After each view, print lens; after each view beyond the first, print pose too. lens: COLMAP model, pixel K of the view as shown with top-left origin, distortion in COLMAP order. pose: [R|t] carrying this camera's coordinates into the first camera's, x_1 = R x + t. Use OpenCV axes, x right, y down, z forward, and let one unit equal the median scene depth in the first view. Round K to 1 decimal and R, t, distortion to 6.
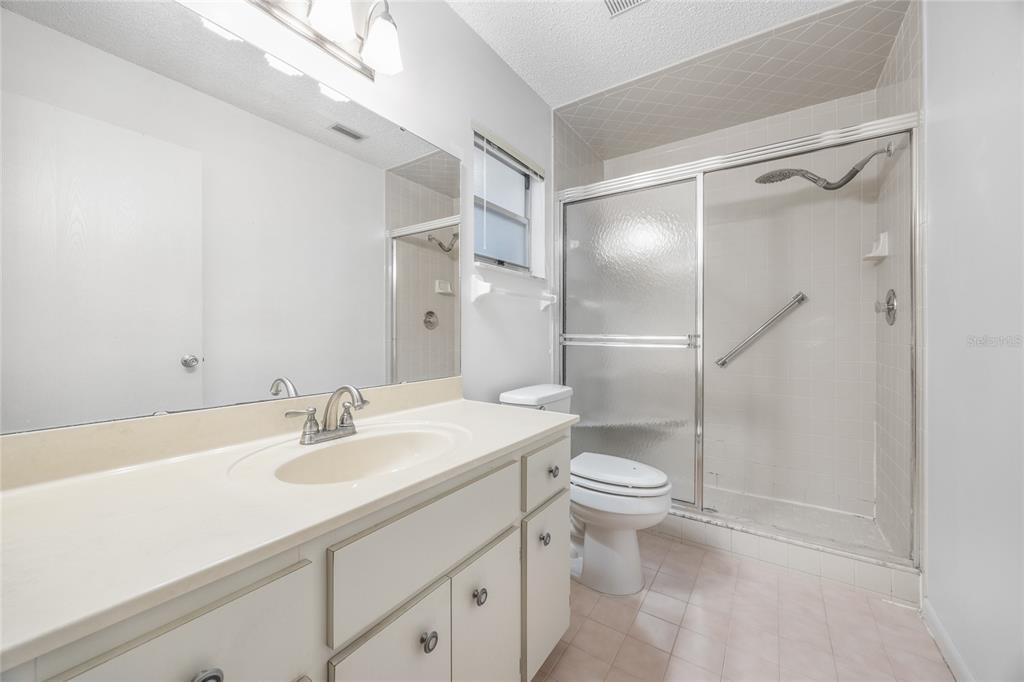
lens RADIAL K [[387.6, 0, 515.9], [0, 387.6, 334.8], [0, 0, 1]] dist [-0.005043, 0.000549]
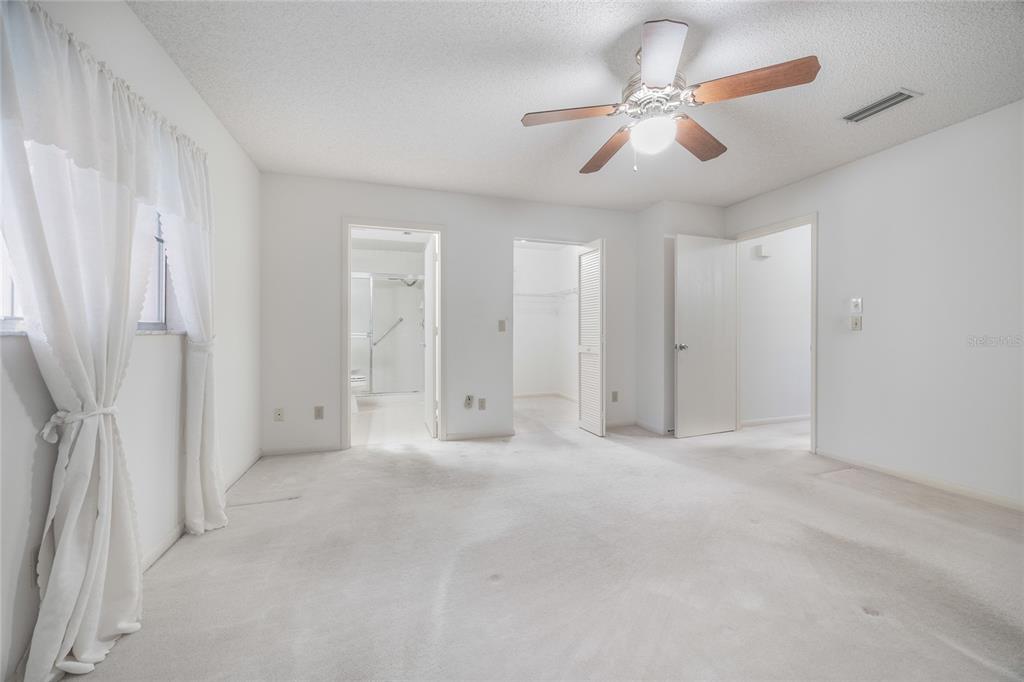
lens RADIAL K [[387.6, 0, 514.7], [0, 387.6, 340.9], [0, 0, 1]] dist [-0.005043, 0.000549]
pose [[0.612061, -0.017215, 0.790623, -1.301009], [0.004265, 0.999820, 0.018469, 0.013859], [-0.790799, -0.007933, 0.612024, -1.820215]]
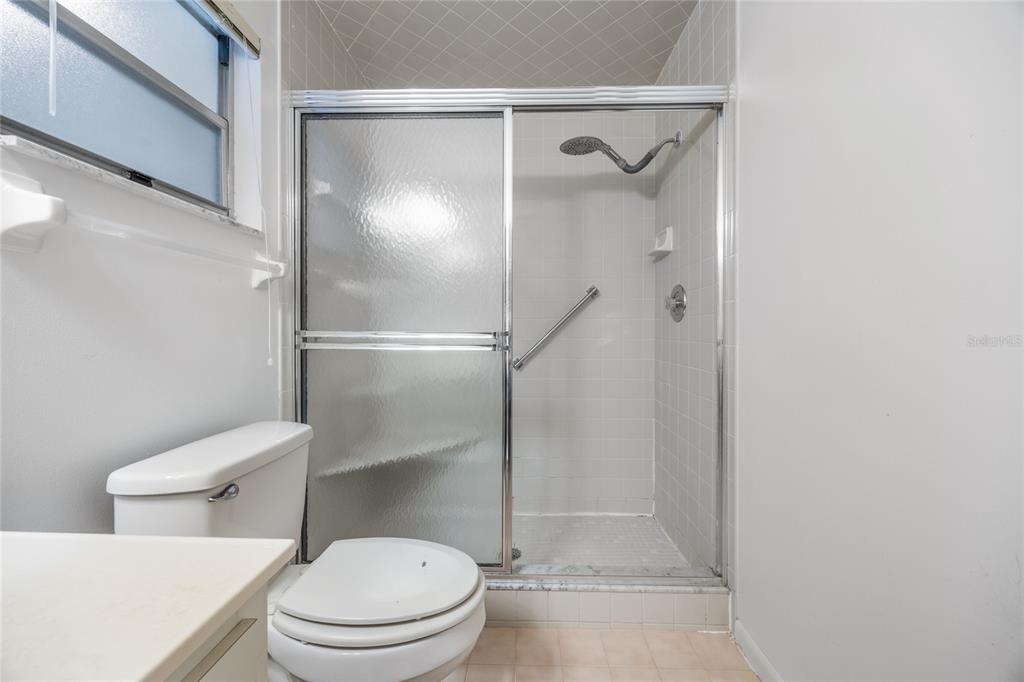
lens RADIAL K [[387.6, 0, 510.7], [0, 387.6, 336.3], [0, 0, 1]] dist [-0.005043, 0.000549]
pose [[0.851847, -0.006533, 0.523750, 0.111158], [0.002330, 0.999960, 0.008683, 0.002250], [-0.523785, -0.006176, 0.851828, 0.422910]]
